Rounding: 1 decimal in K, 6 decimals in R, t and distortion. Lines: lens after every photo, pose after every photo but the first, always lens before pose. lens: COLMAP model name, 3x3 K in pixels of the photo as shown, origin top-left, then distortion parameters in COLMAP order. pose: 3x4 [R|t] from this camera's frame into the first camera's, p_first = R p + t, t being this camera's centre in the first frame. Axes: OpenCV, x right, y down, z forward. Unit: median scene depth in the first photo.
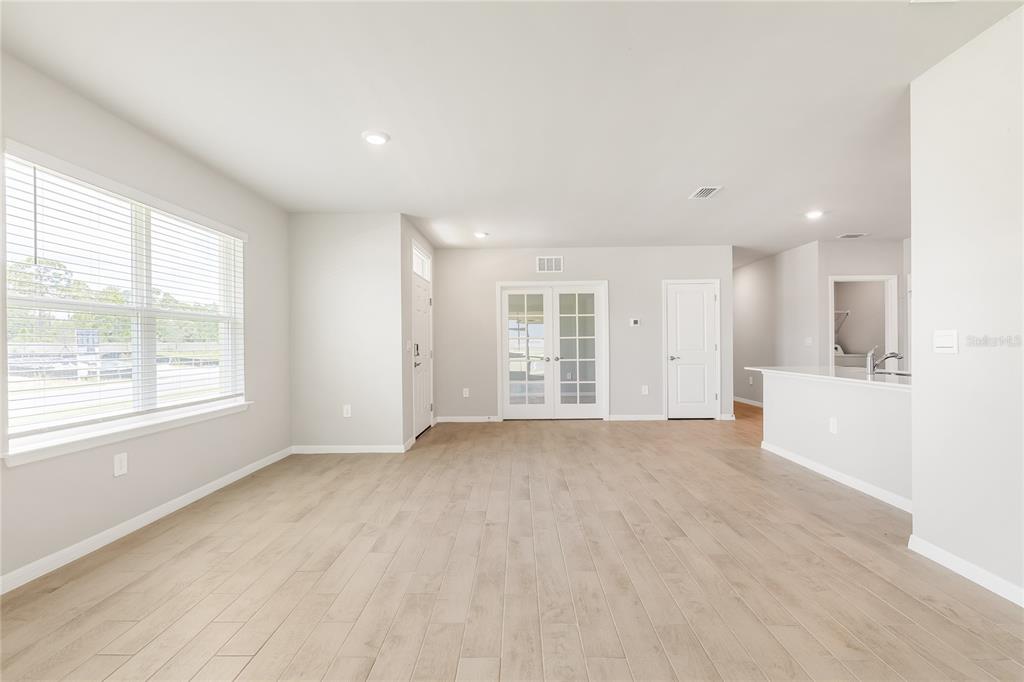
lens RADIAL K [[430.6, 0, 511.6], [0, 430.6, 342.6], [0, 0, 1]] dist [0.001249, 0.000331]
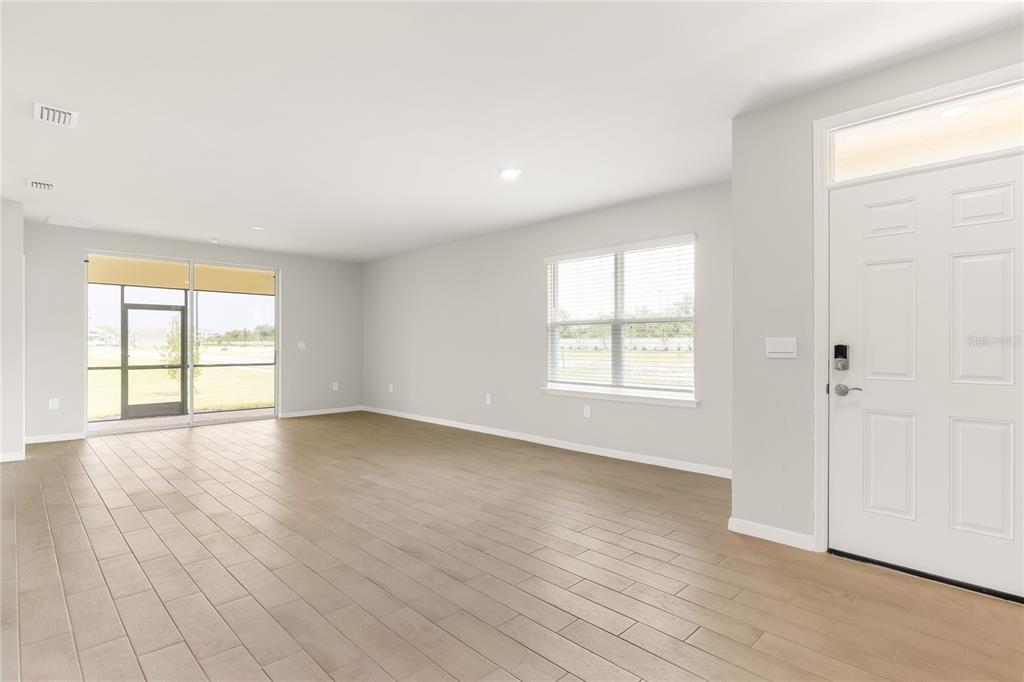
lens RADIAL K [[505.8, 0, 514.4], [0, 505.8, 343.0], [0, 0, 1]] dist [-0.006008, 0.000590]
pose [[-0.693744, 0.009234, -0.720162, 0.526238], [0.008651, 0.999953, 0.004488, -0.003984], [0.720169, -0.003117, -0.693791, 1.506061]]
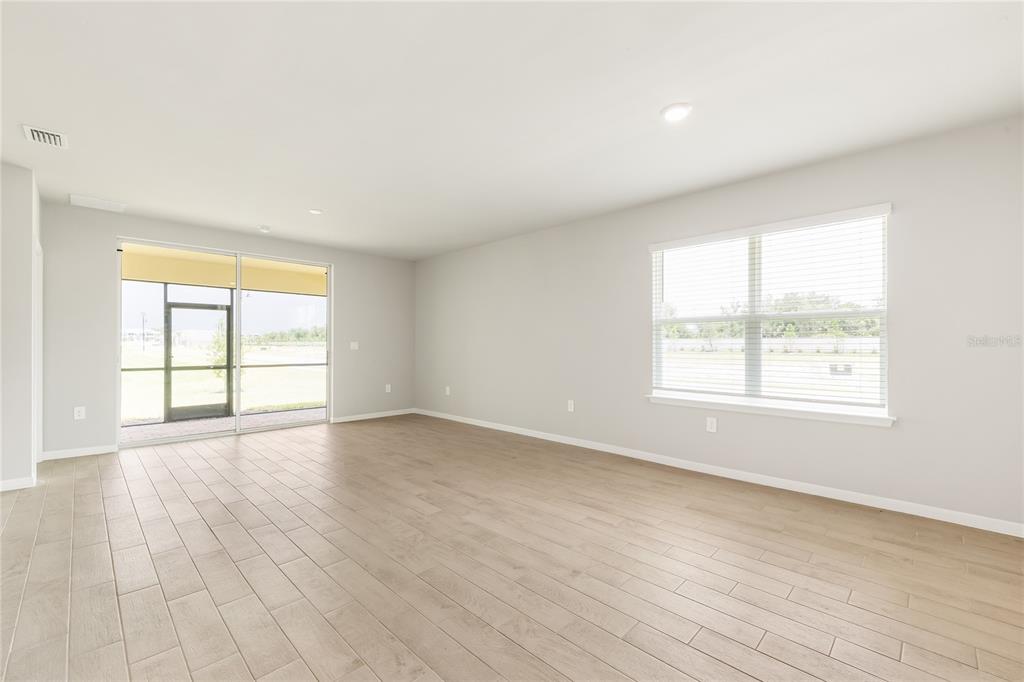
lens RADIAL K [[430.6, 0, 510.2], [0, 430.6, 343.1], [0, 0, 1]] dist [0.001249, 0.000331]
pose [[-0.693967, 0.007355, -0.719969, 0.425571], [0.007323, 0.999968, 0.003157, -0.003881], [0.719970, -0.003081, -0.693999, 1.038858]]
